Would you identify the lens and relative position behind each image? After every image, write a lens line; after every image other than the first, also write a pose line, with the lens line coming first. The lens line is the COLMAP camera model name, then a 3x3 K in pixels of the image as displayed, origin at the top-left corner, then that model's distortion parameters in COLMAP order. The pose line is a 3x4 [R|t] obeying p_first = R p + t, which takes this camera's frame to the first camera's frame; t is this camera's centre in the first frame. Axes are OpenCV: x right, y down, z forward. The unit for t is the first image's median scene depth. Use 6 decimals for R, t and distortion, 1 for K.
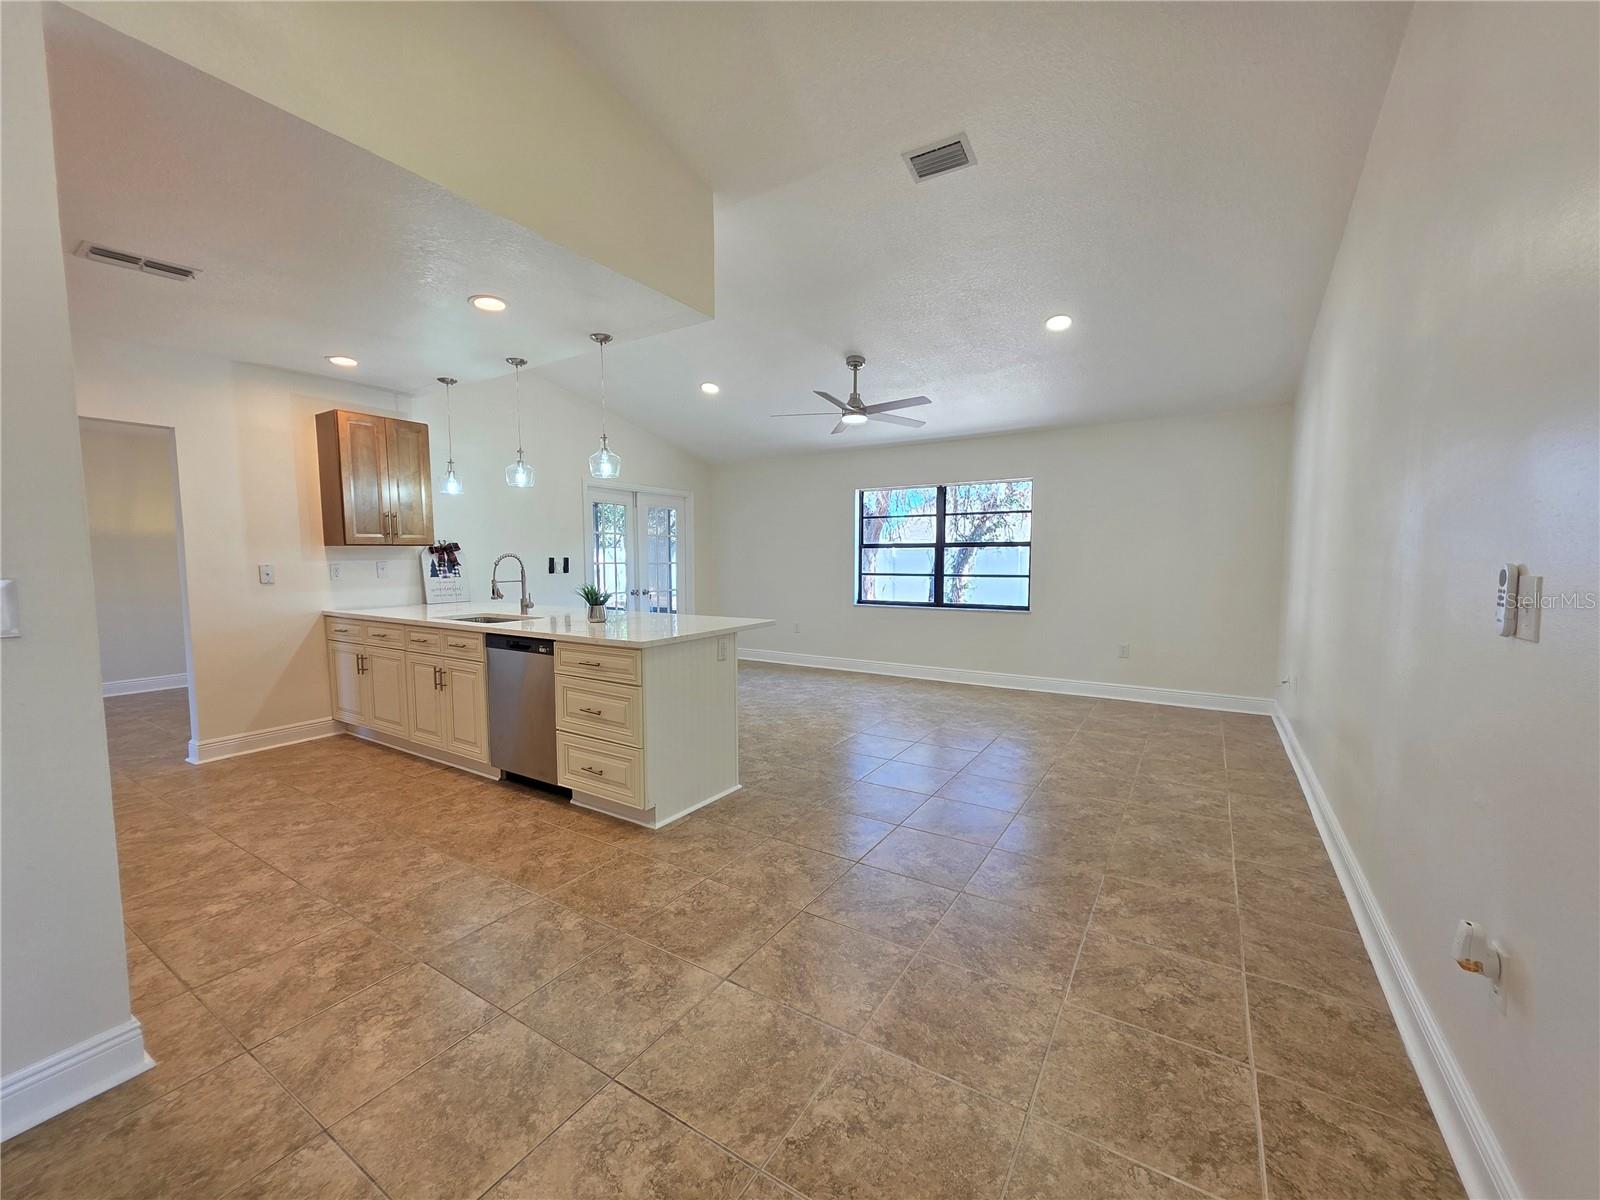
lens RADIAL K [[642.8, 0, 794.3], [0, 642.8, 603.2], [0, 0, 1]] dist [0.002800, 0.000027]
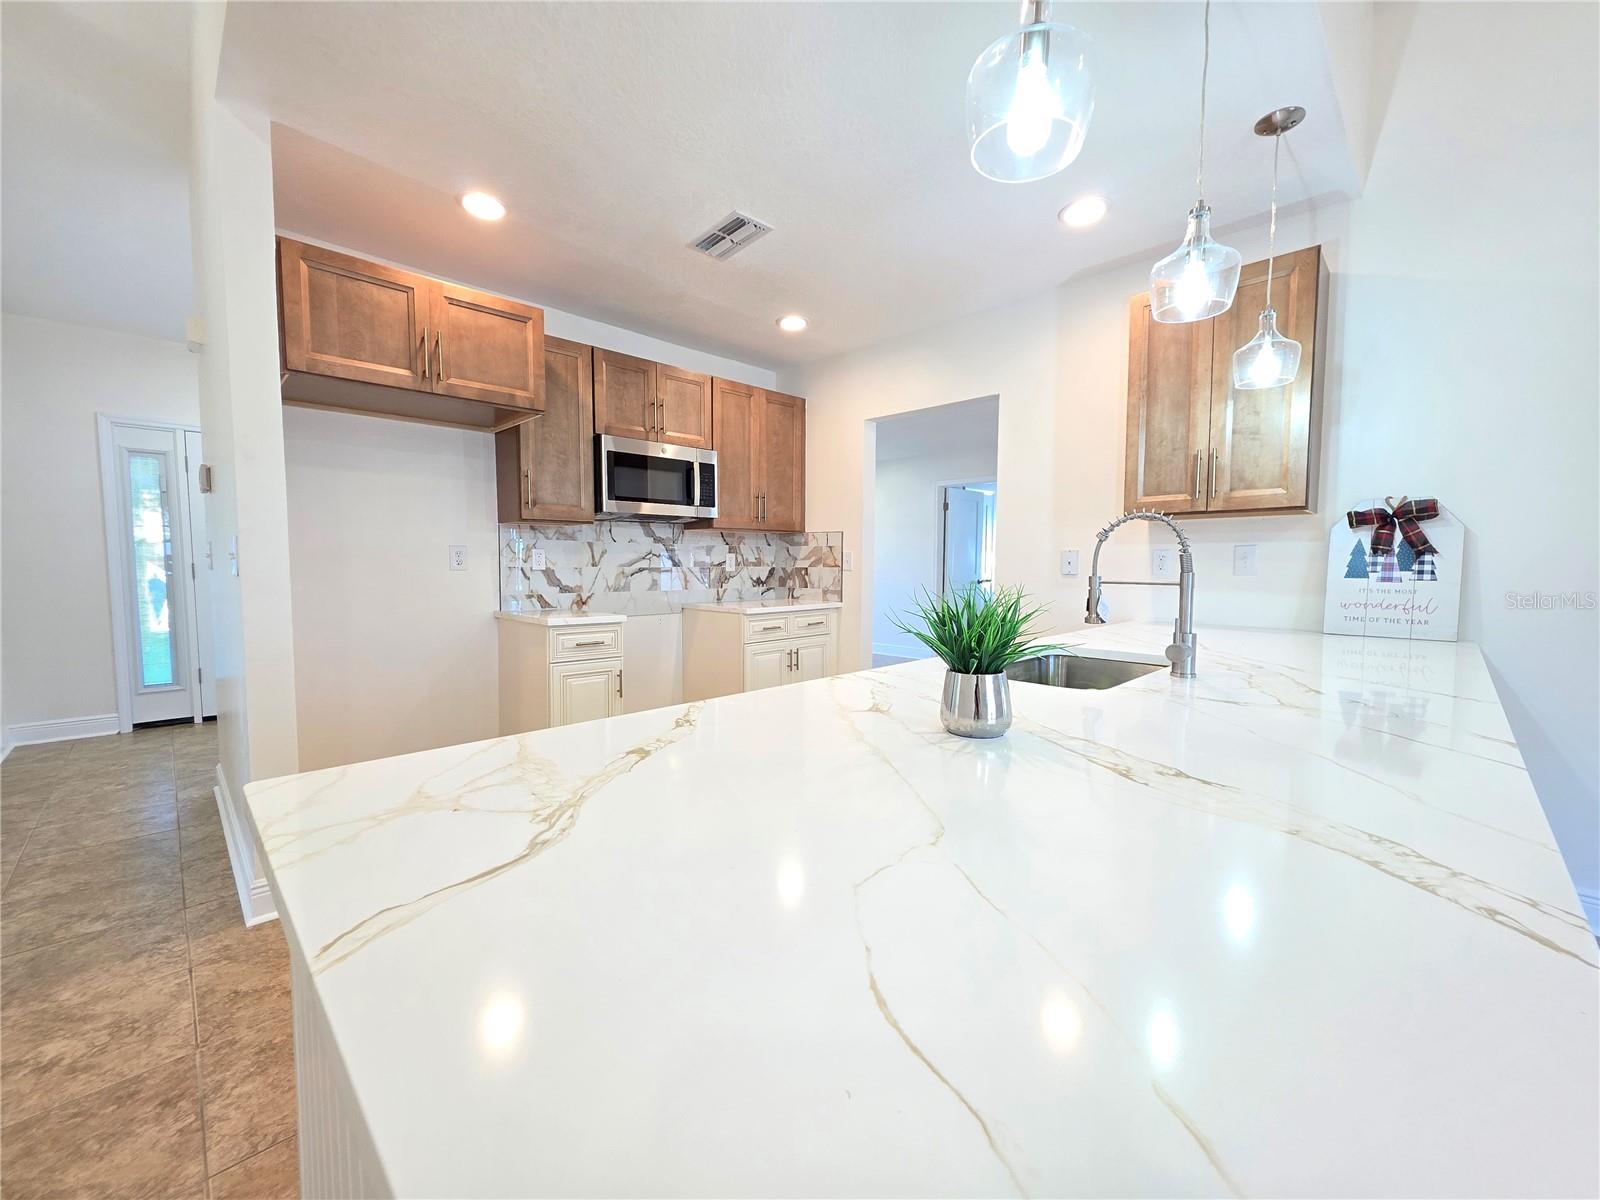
lens RADIAL K [[638.6, 0, 787.8], [0, 638.6, 604.4], [0, 0, 1]] dist [0.003810, -0.000199]
pose [[-0.226847, 0.068445, -0.971522, -0.020868], [-0.077904, 0.993056, 0.088153, -0.032037], [0.970810, 0.095683, -0.219940, 0.737967]]
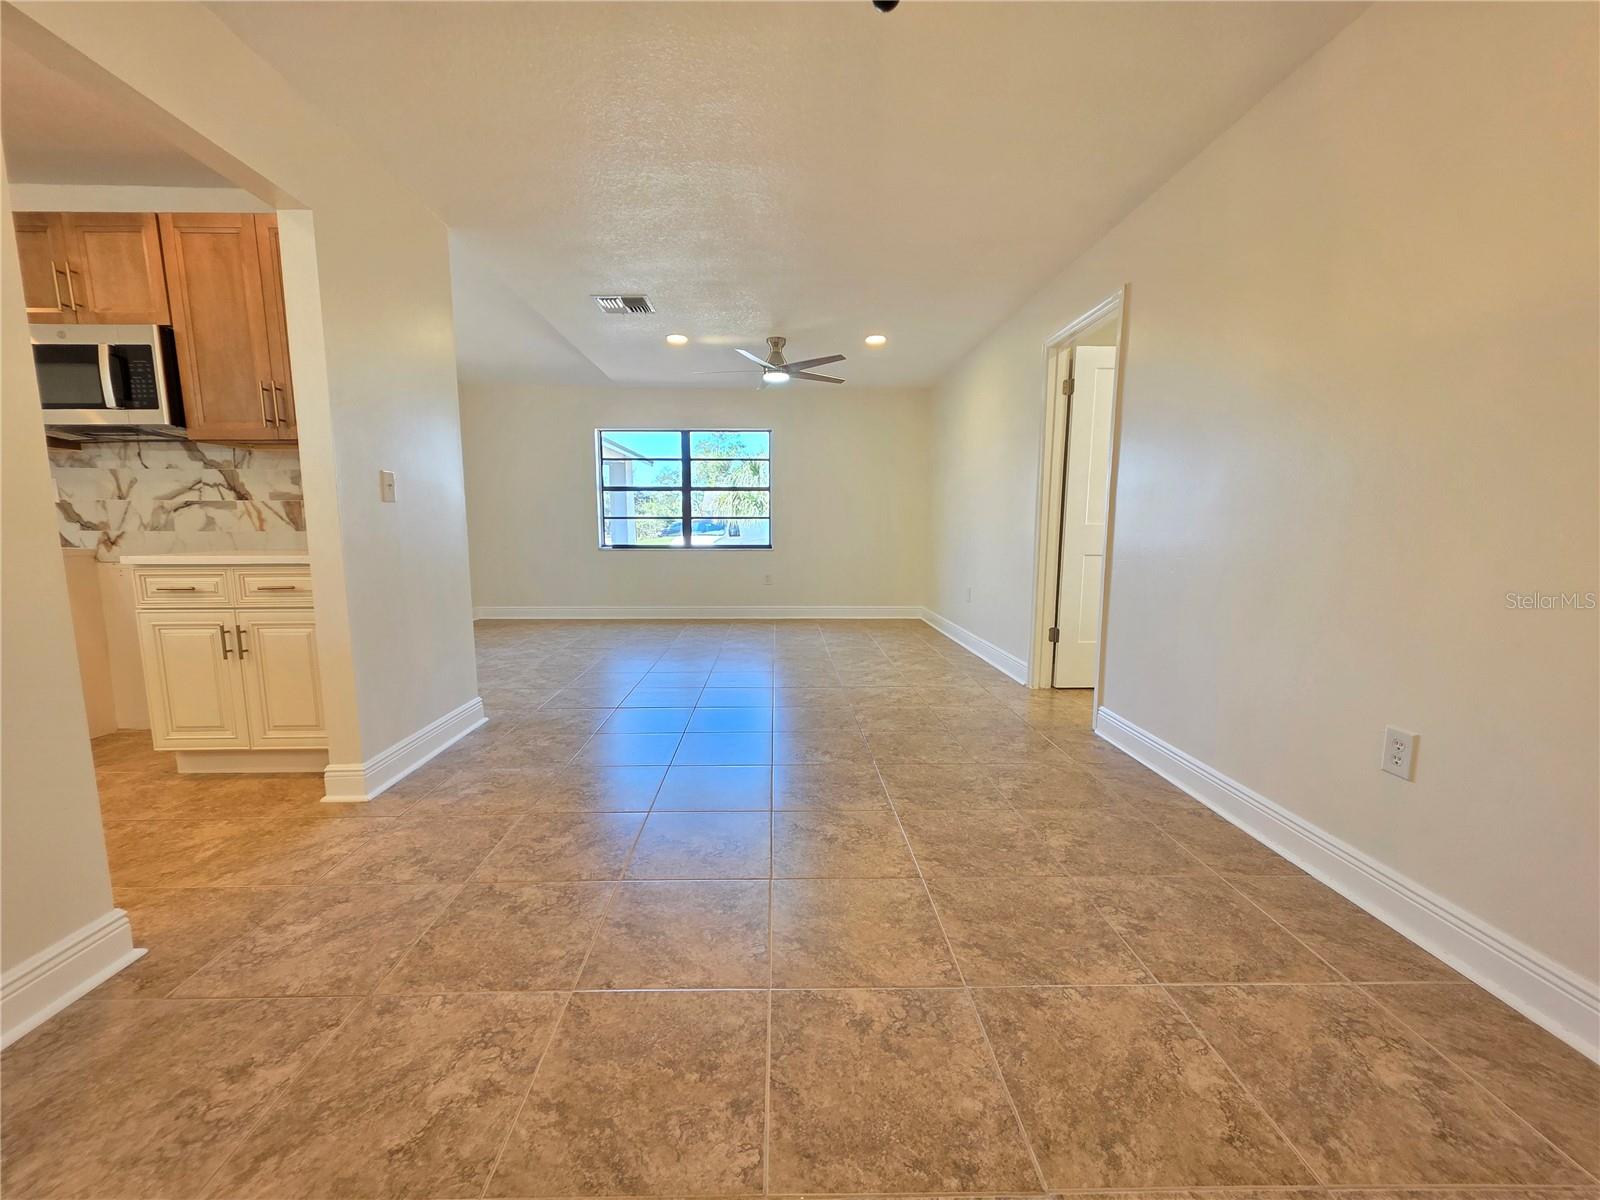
lens RADIAL K [[644.2, 0, 789.6], [0, 644.2, 604.3], [0, 0, 1]] dist [0.003115, 0.000263]
pose [[-0.832509, 0.073340, -0.549136, -0.882233], [-0.039947, 0.980673, 0.191534, -0.038322], [0.552570, 0.181390, -0.813489, 1.229531]]
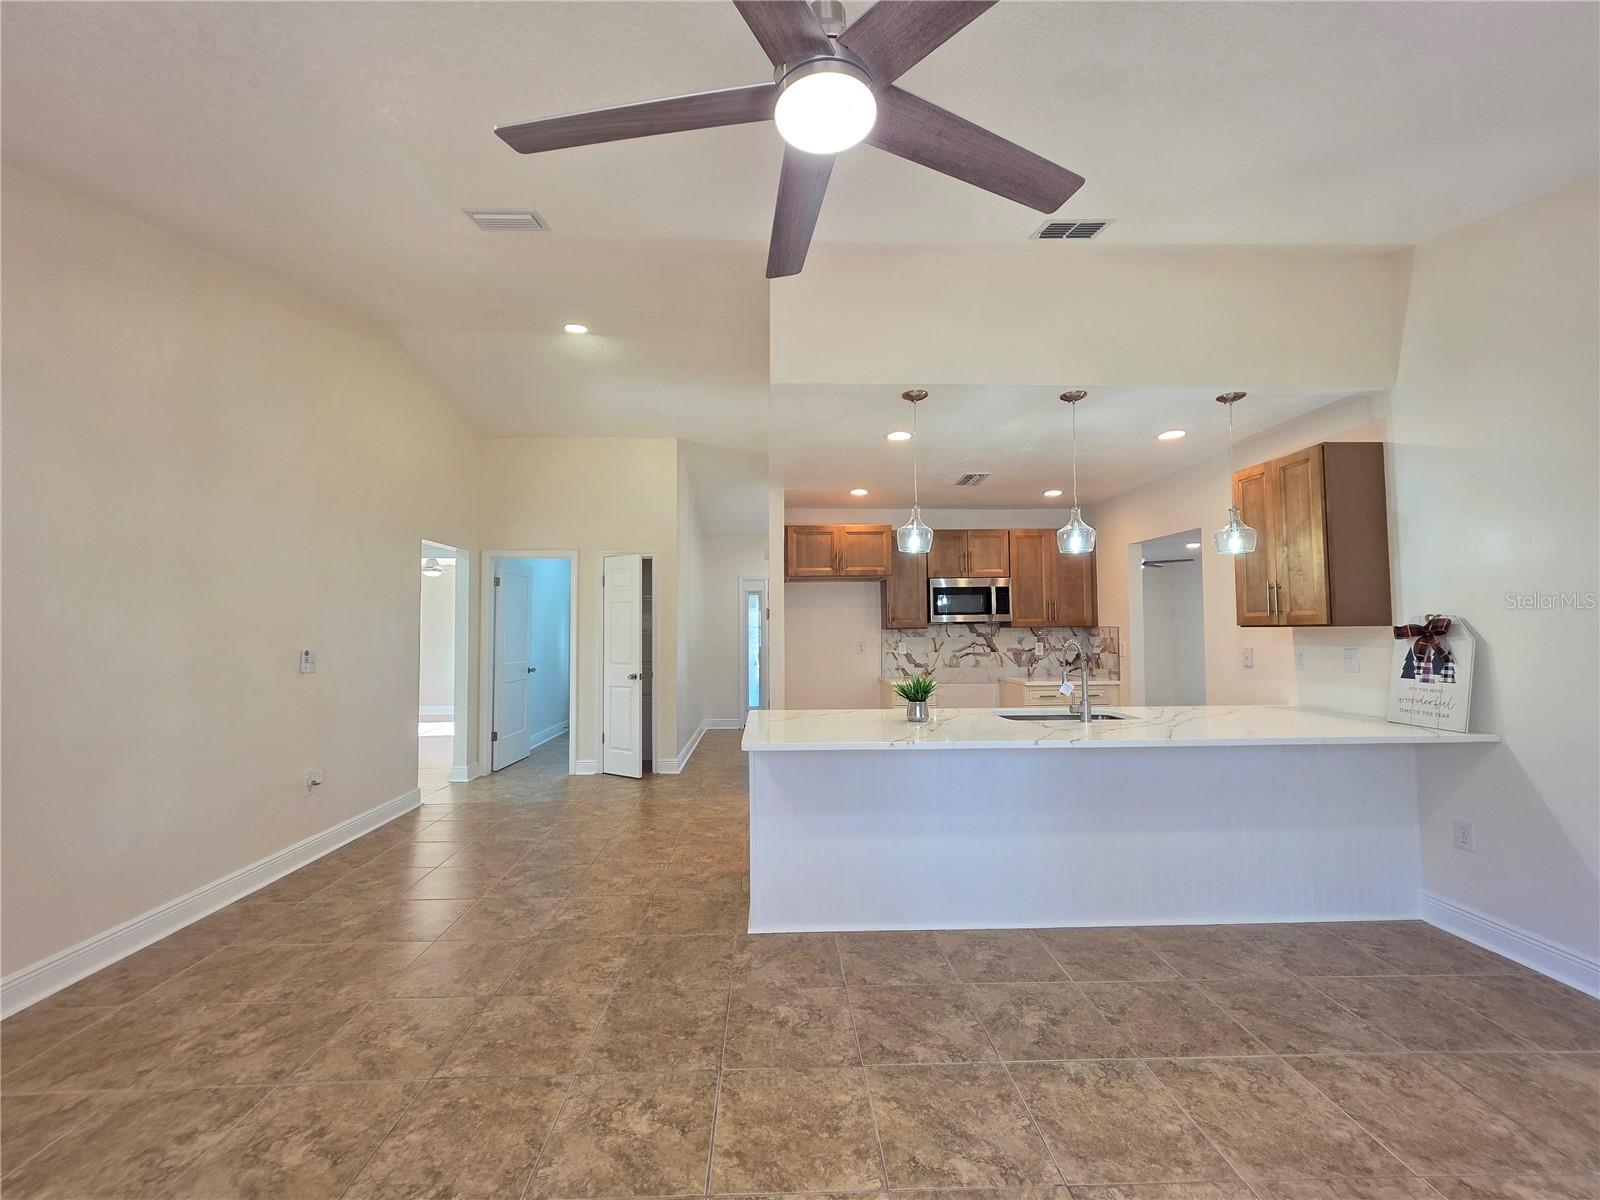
lens RADIAL K [[633.9, 0, 789.2], [0, 633.9, 604.4], [0, 0, 1]] dist [0.002814, 0.000427]
pose [[-0.825469, -0.013077, -0.564296, 0.239230], [-0.033669, 0.999092, 0.026100, -0.108270], [0.563443, 0.040544, -0.825160, 1.206306]]
